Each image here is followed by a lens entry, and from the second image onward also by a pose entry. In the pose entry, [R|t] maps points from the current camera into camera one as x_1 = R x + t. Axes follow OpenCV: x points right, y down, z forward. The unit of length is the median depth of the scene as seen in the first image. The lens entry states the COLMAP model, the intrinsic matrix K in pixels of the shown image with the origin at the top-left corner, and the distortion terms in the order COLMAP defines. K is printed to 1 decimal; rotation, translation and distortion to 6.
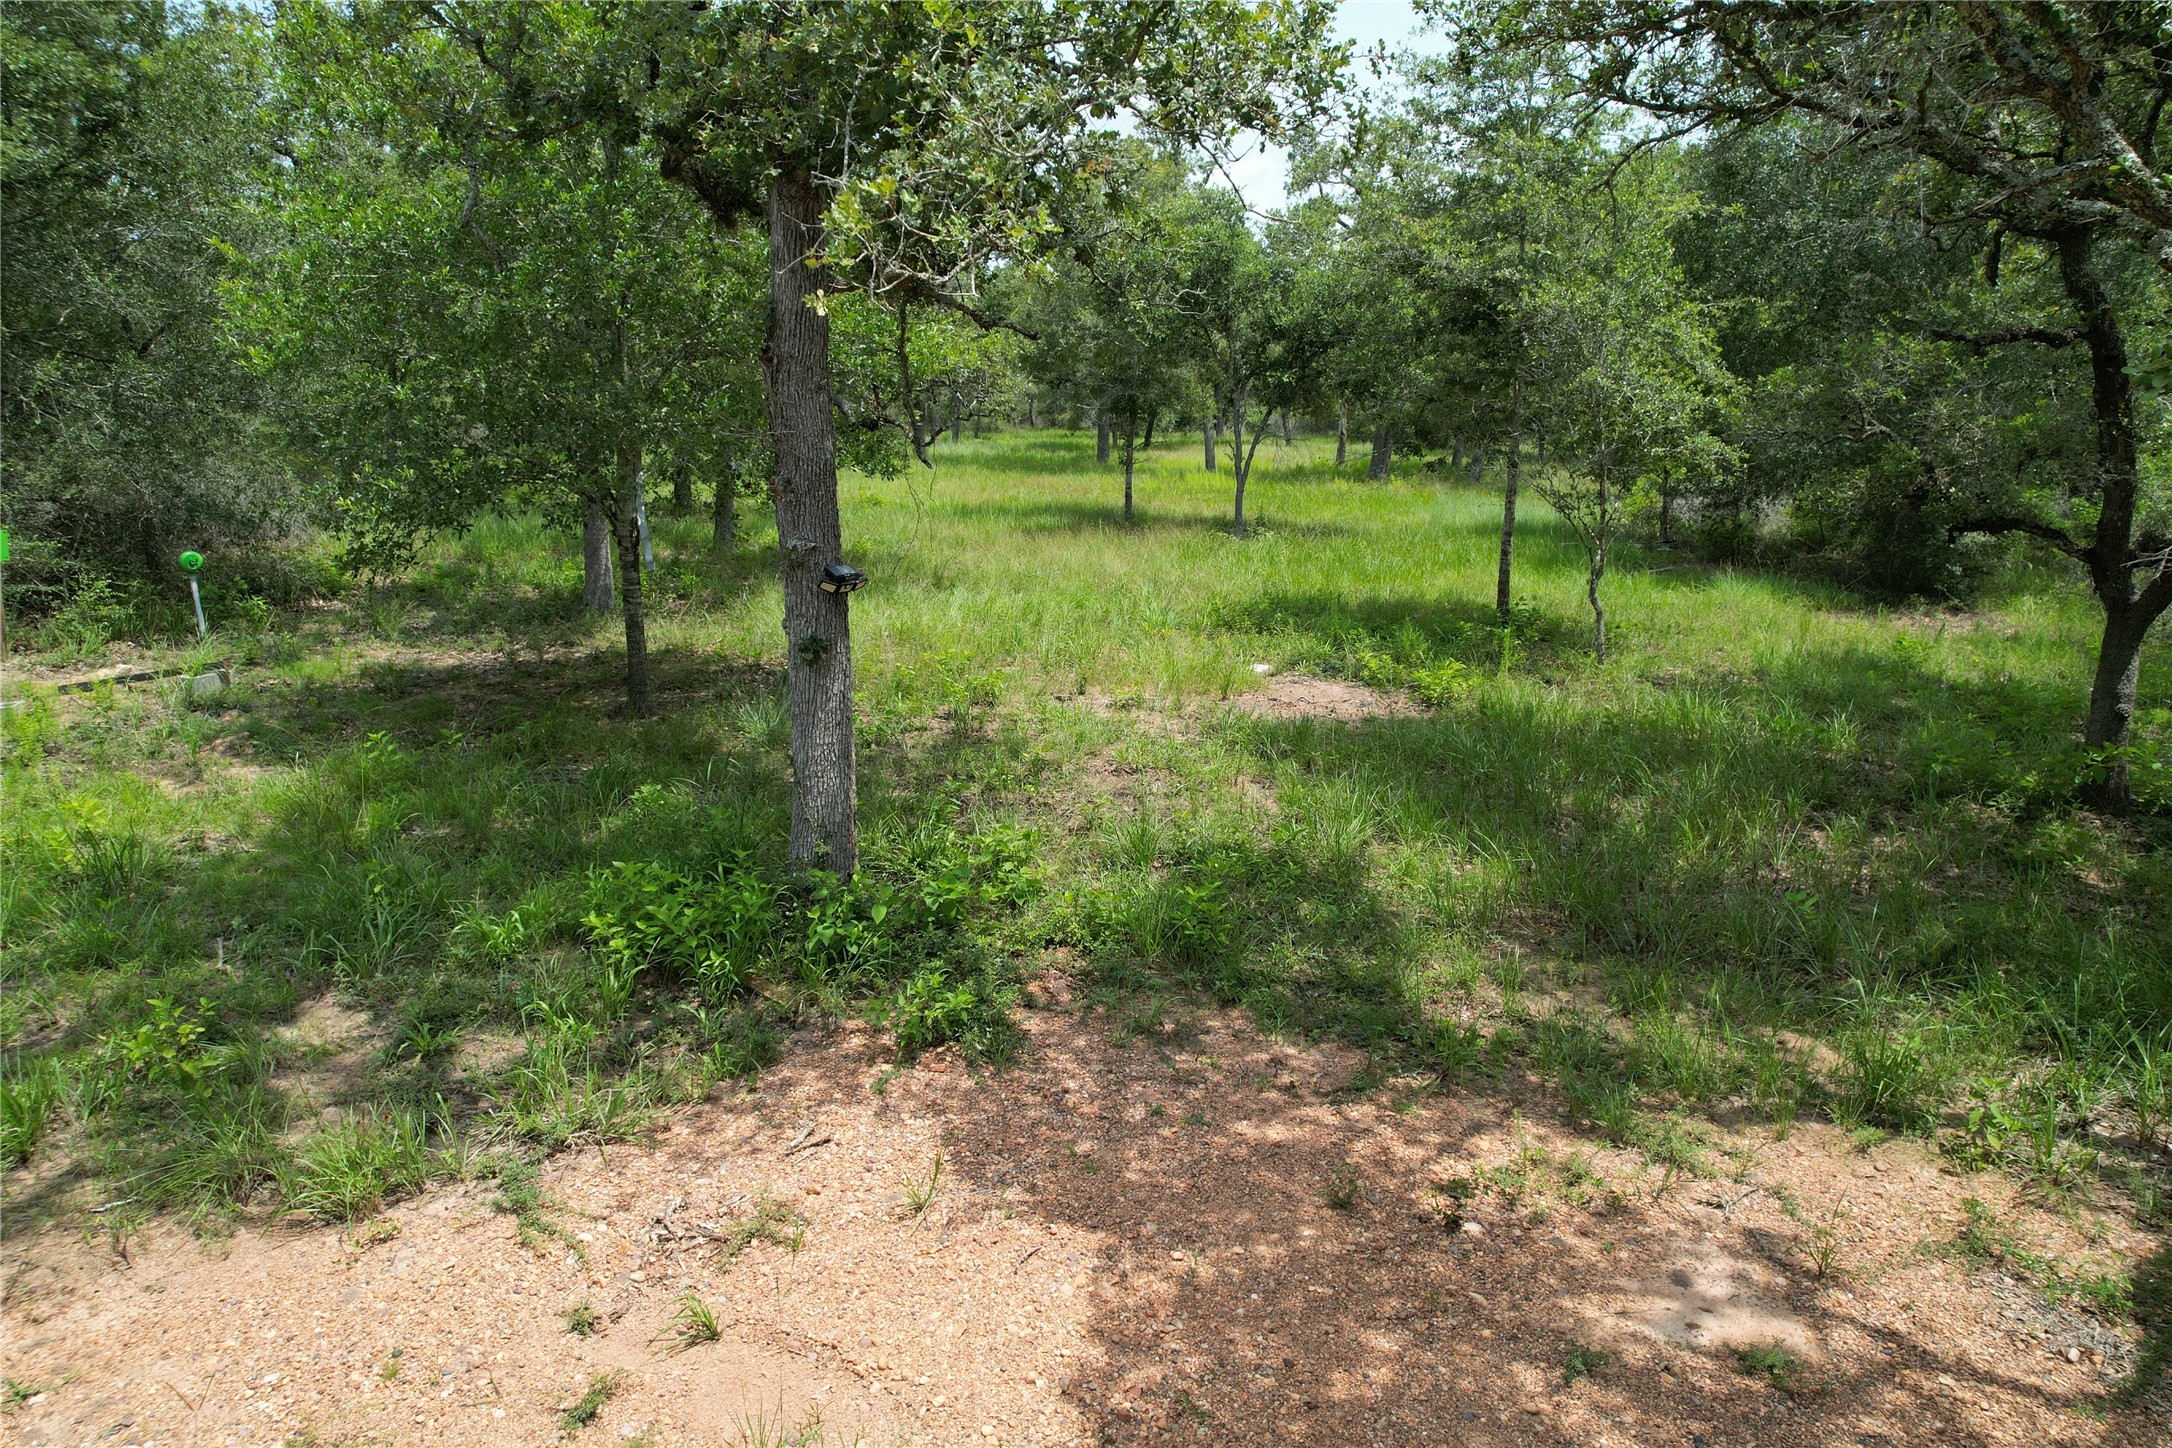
lens RADIAL K [[1392.7, 0, 1088.4], [0, 1392.7, 737.8], [0, 0, 1]] dist [-0.077189, 0.068339]
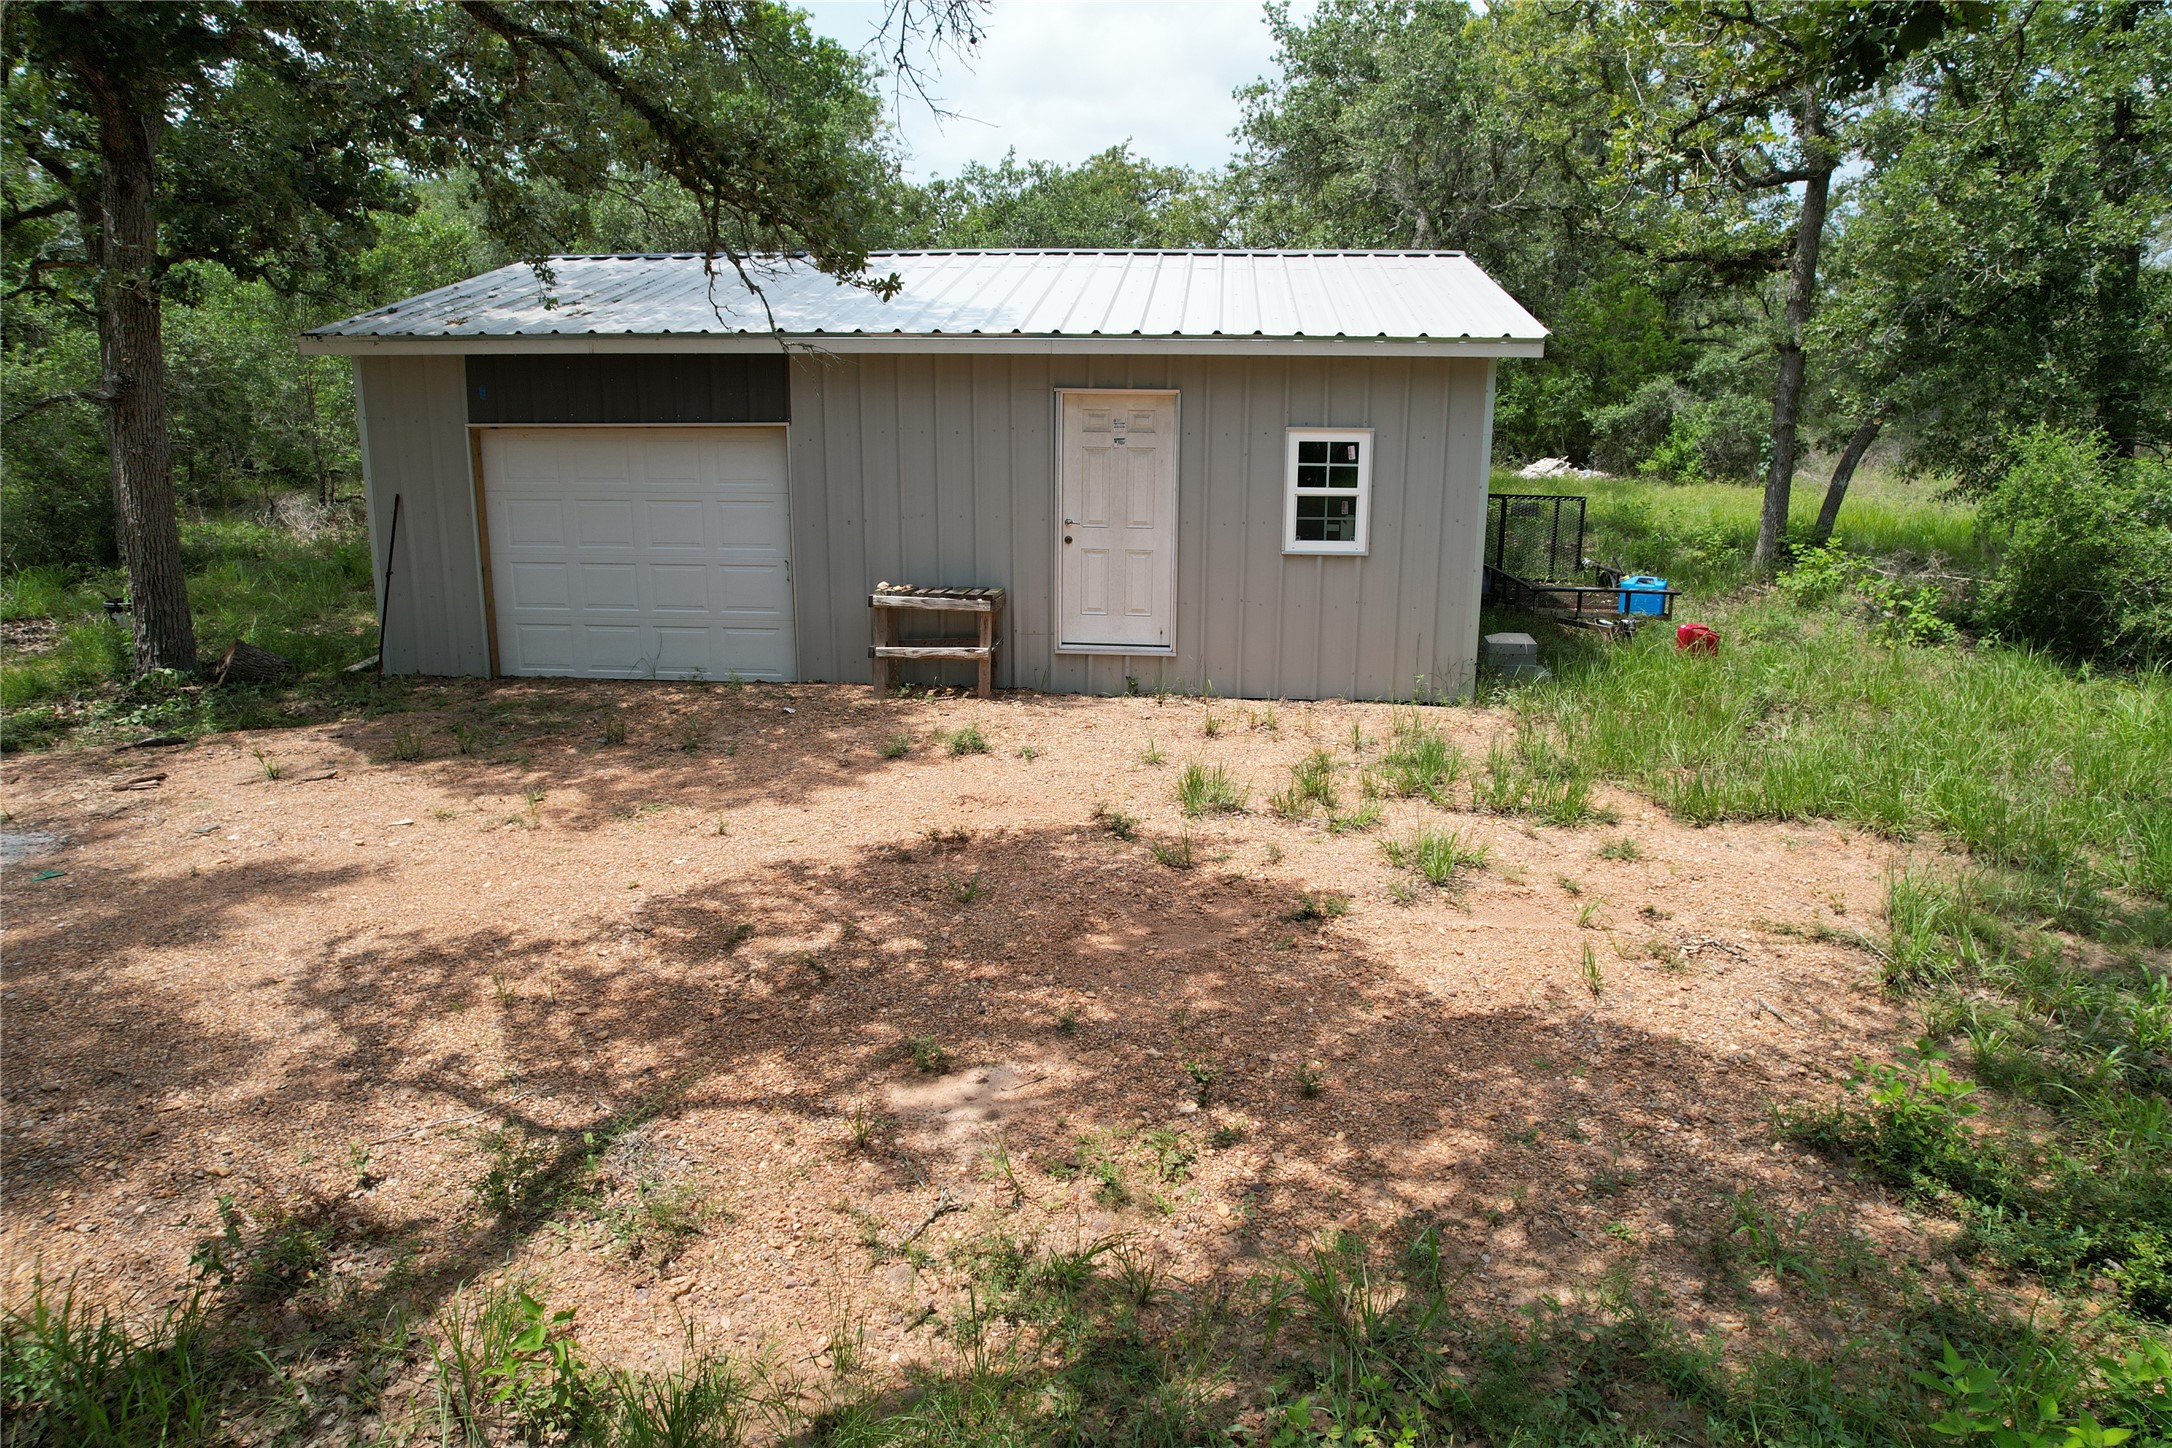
lens RADIAL K [[1392.7, 0, 1078.6], [0, 1392.7, 721.0], [0, 0, 1]] dist [-0.077189, 0.068339]
pose [[-0.901132, 0.096030, -0.422776, 0.428190], [-0.114271, 0.888068, 0.445283, -0.191976], [0.418214, 0.449570, -0.789293, 0.932730]]
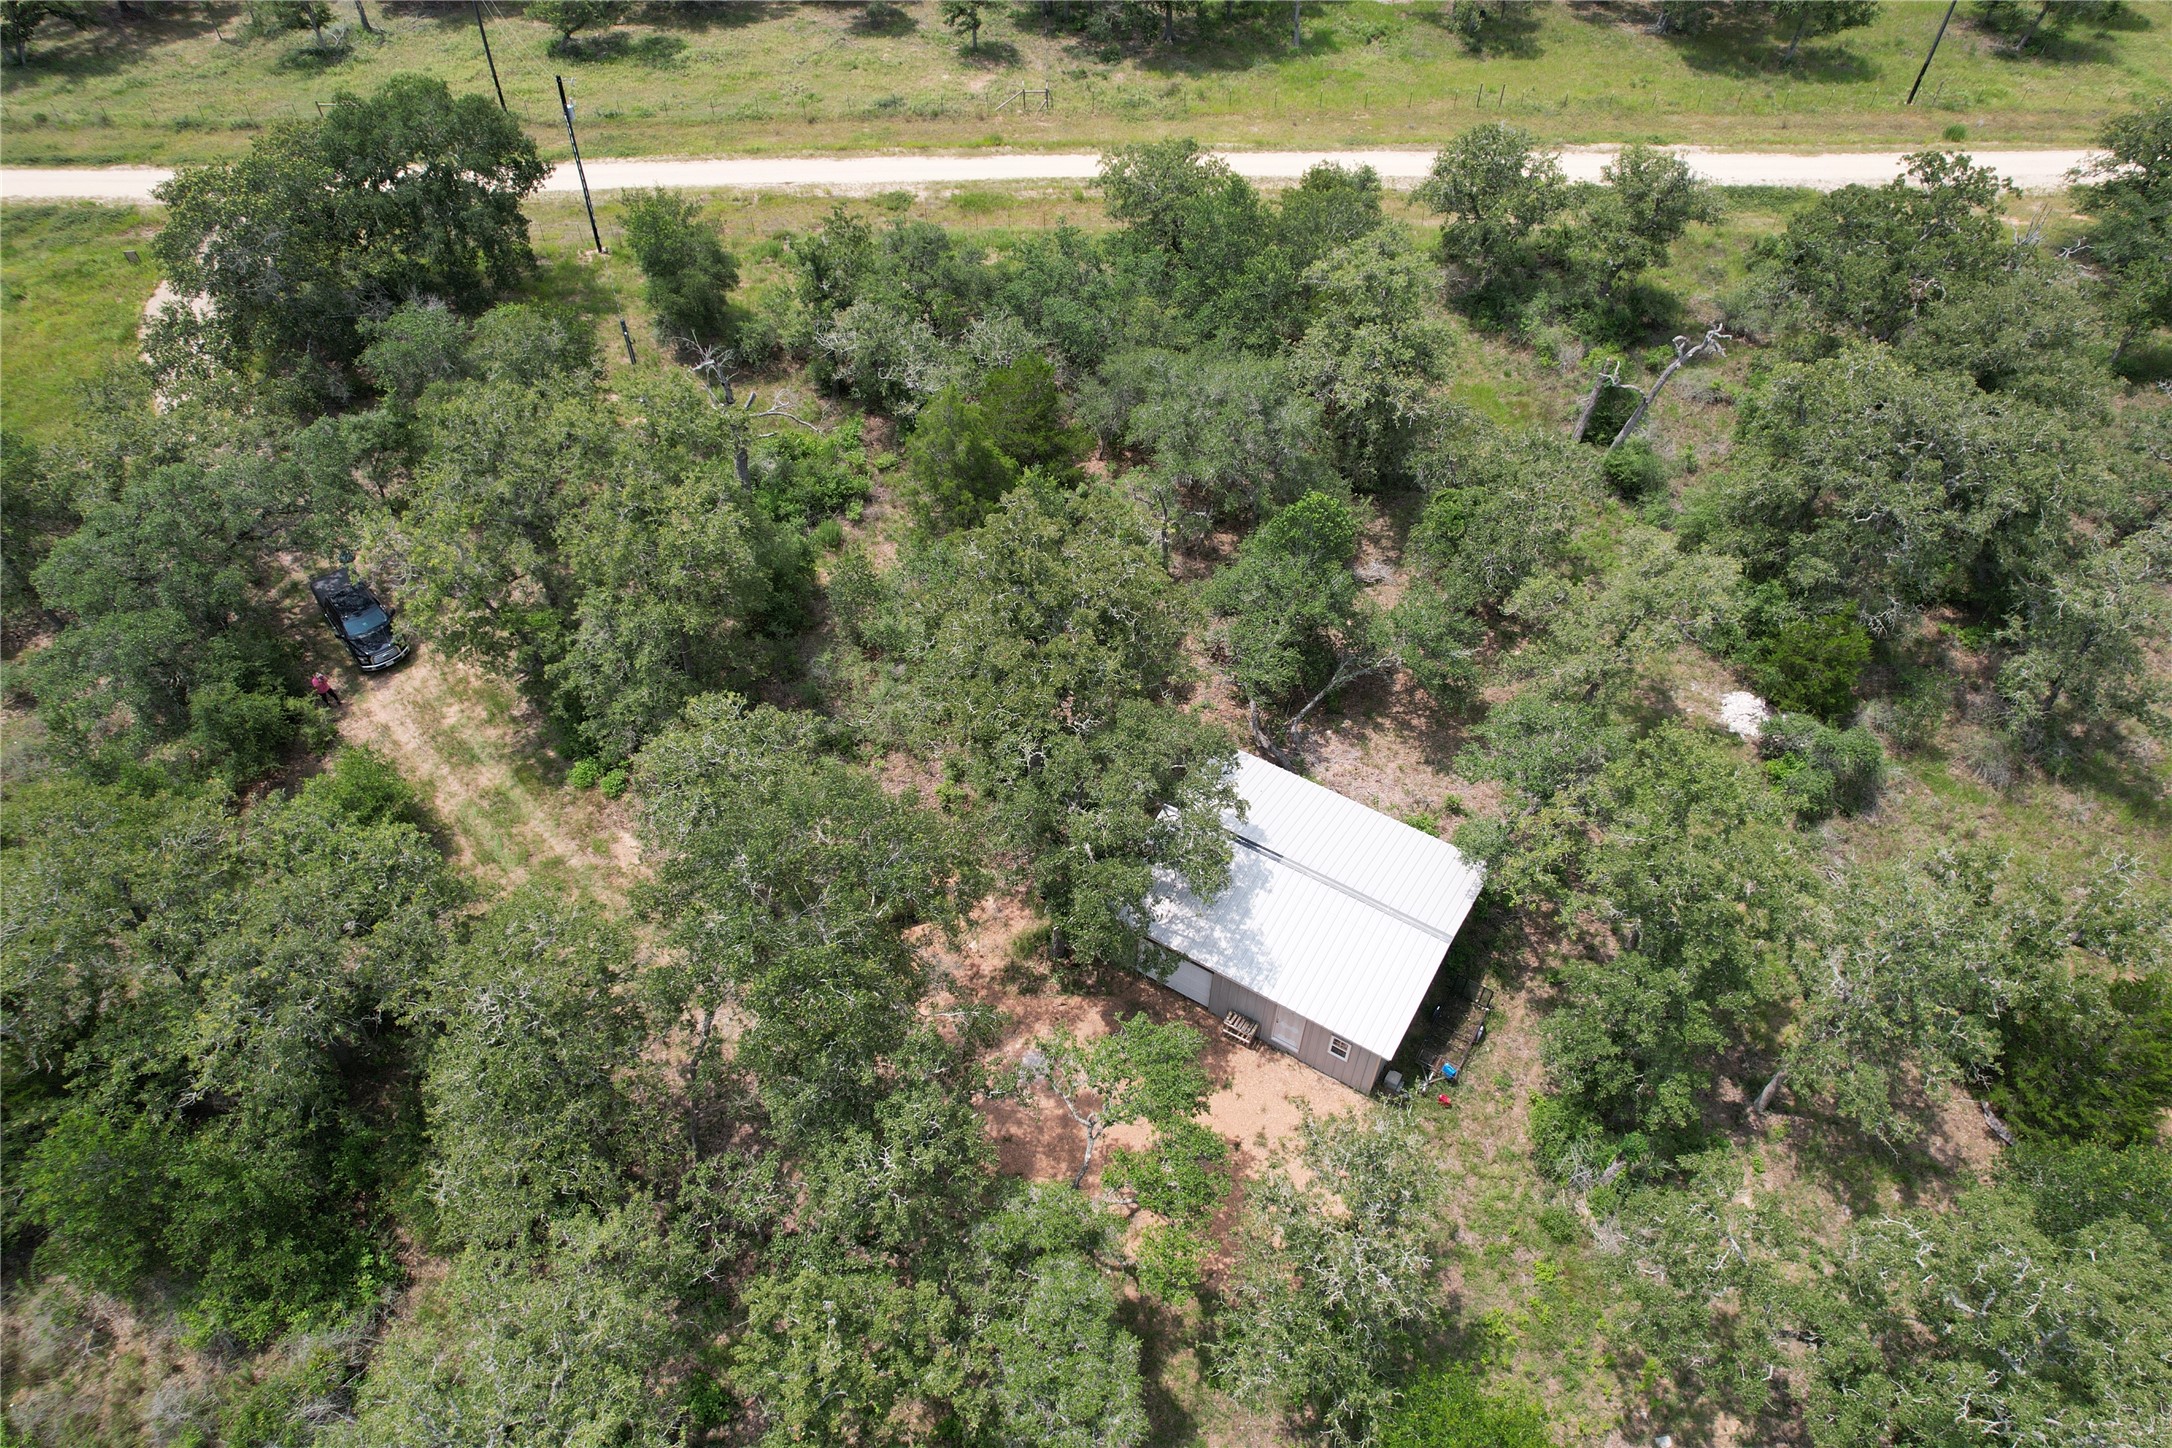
lens RADIAL K [[1392.7, 0, 1089.9], [0, 1392.7, 719.4], [0, 0, 1]] dist [-0.077189, 0.068339]
pose [[-0.999451, -0.032816, -0.004614, 0.592213], [-0.020755, 0.511330, 0.859134, -4.485335], [-0.025834, 0.858757, -0.511731, 1.424557]]
